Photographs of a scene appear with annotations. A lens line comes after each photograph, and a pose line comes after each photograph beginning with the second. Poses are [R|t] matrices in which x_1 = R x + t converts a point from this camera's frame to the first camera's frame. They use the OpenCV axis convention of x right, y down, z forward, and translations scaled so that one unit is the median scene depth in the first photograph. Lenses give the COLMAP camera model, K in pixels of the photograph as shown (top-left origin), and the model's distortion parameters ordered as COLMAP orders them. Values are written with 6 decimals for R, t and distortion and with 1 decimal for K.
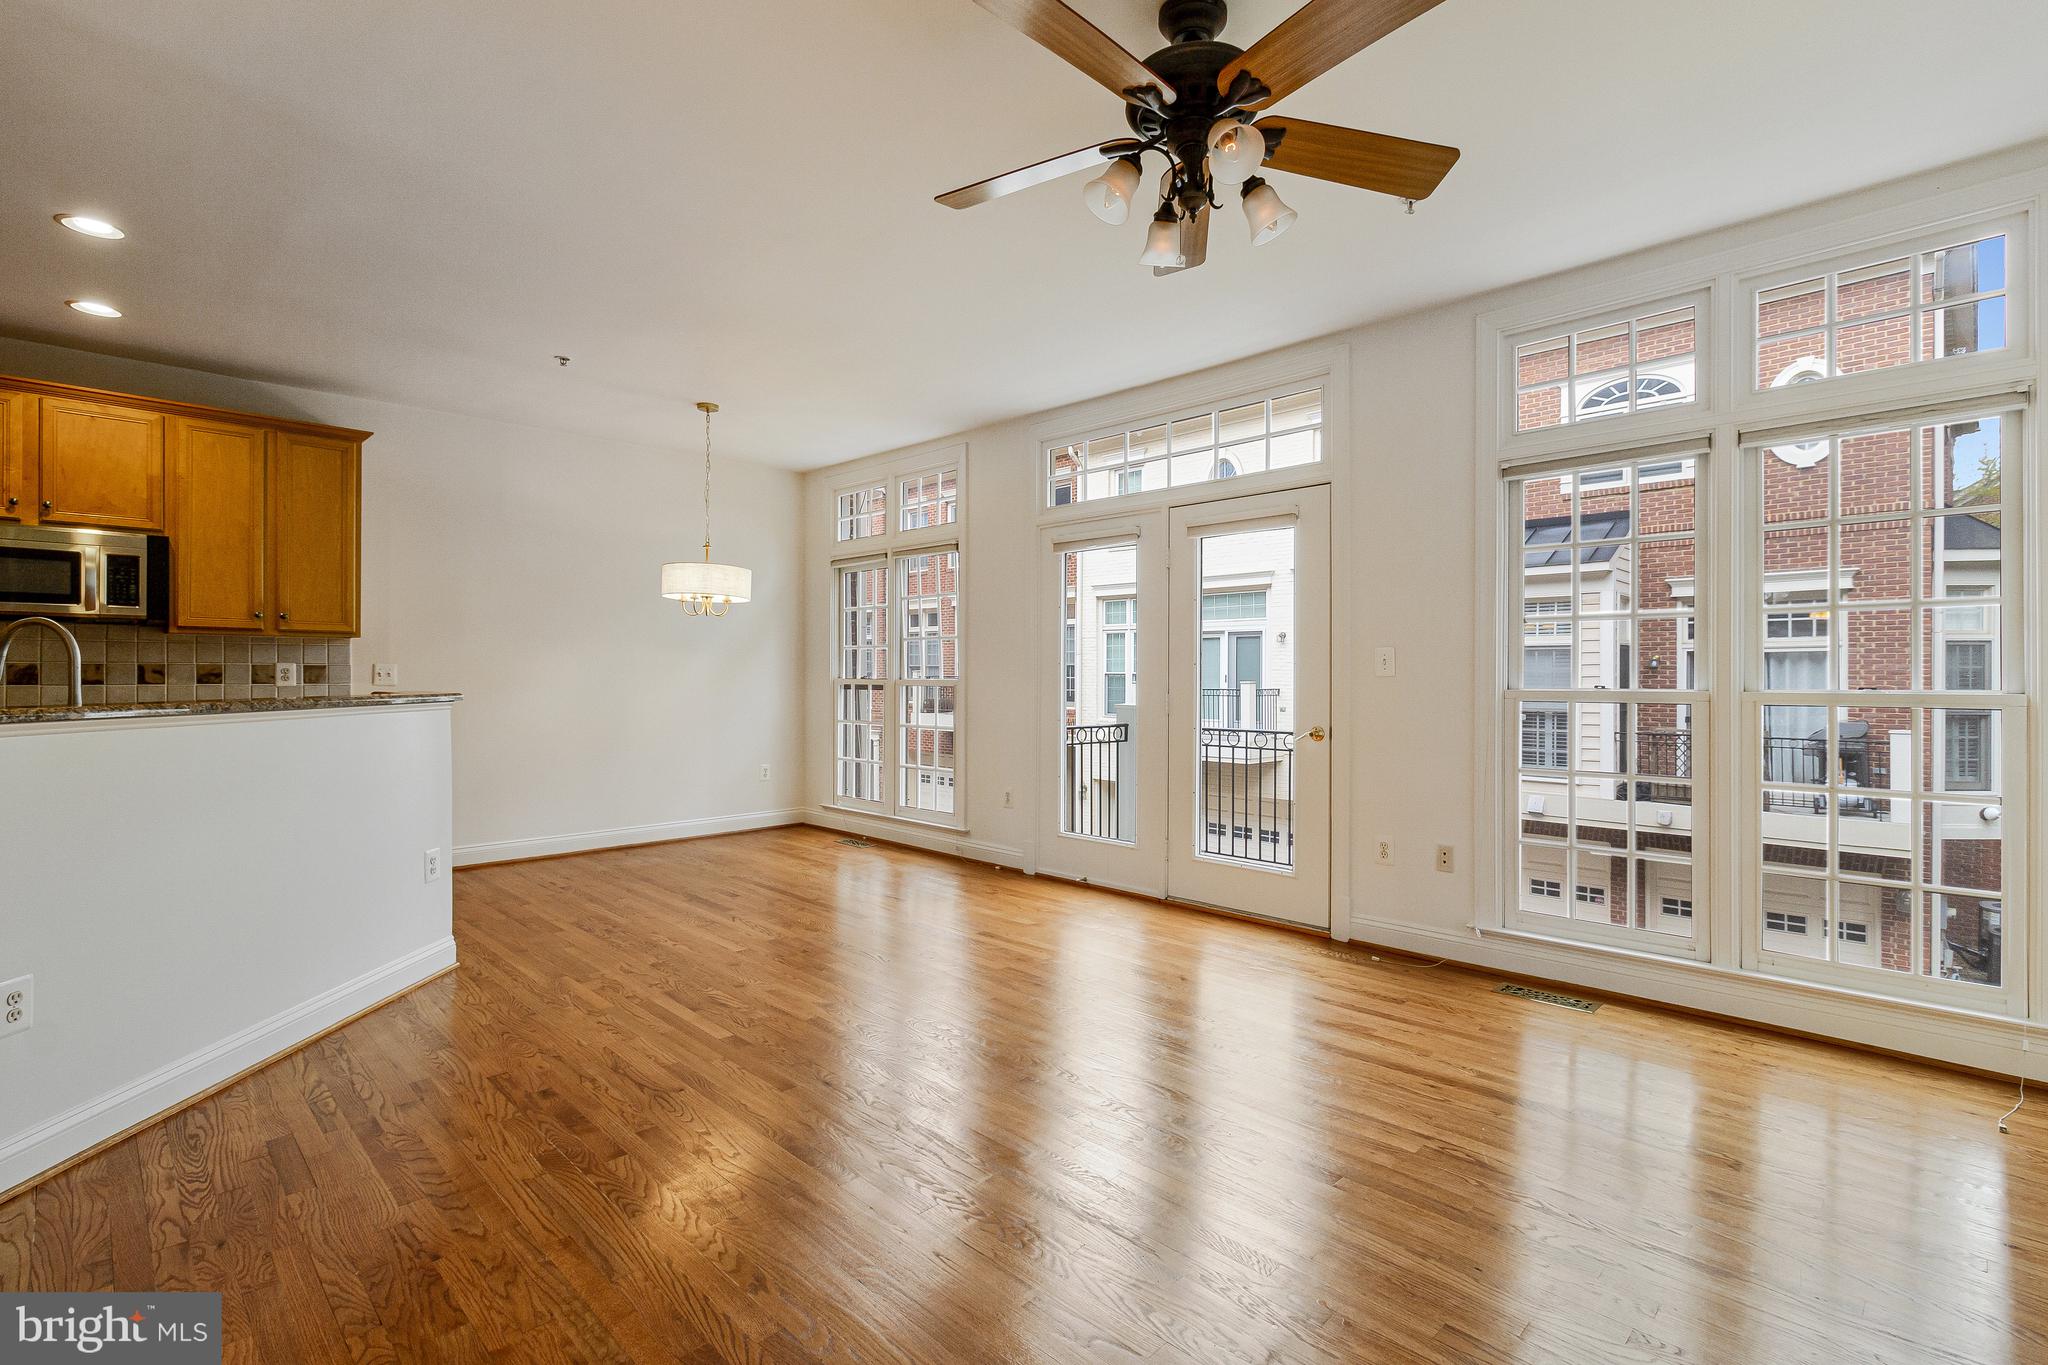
lens RADIAL K [[945.3, 0, 1024.0], [0, 945.3, 682.5], [0, 0, 1]] dist [0.012145, -0.000014]
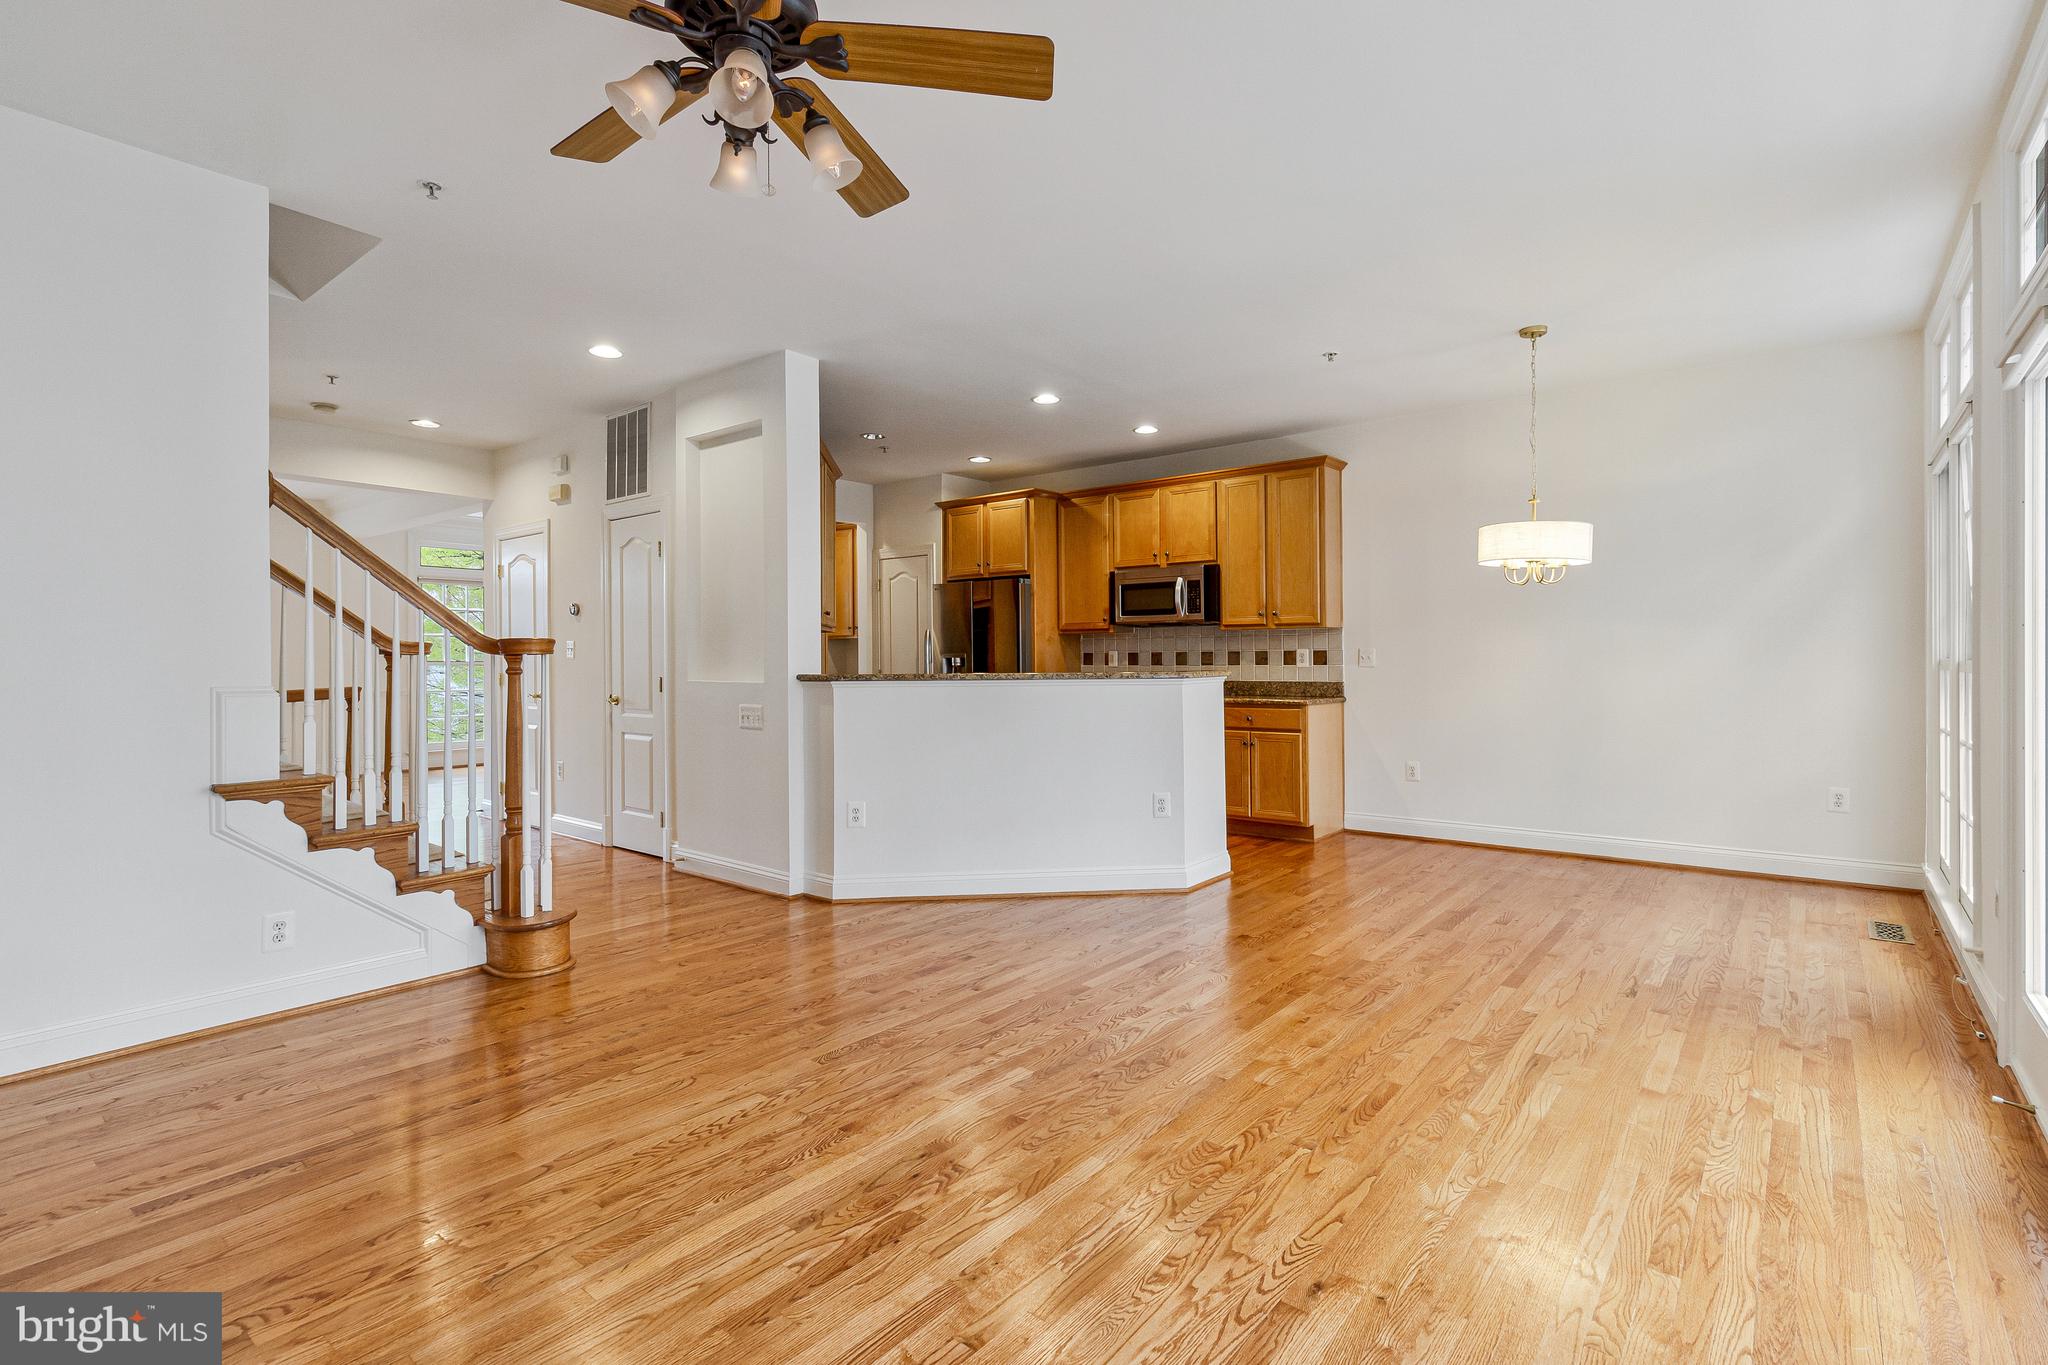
lens RADIAL K [[956.5, 0, 1023.8], [0, 956.5, 675.9], [0, 0, 1]] dist [0.003977, 0.000082]
pose [[0.110914, 0.015079, -0.993716, 0.601735], [-0.004005, 0.999884, 0.014726, -0.001956], [0.993822, 0.002347, 0.110962, 0.622109]]
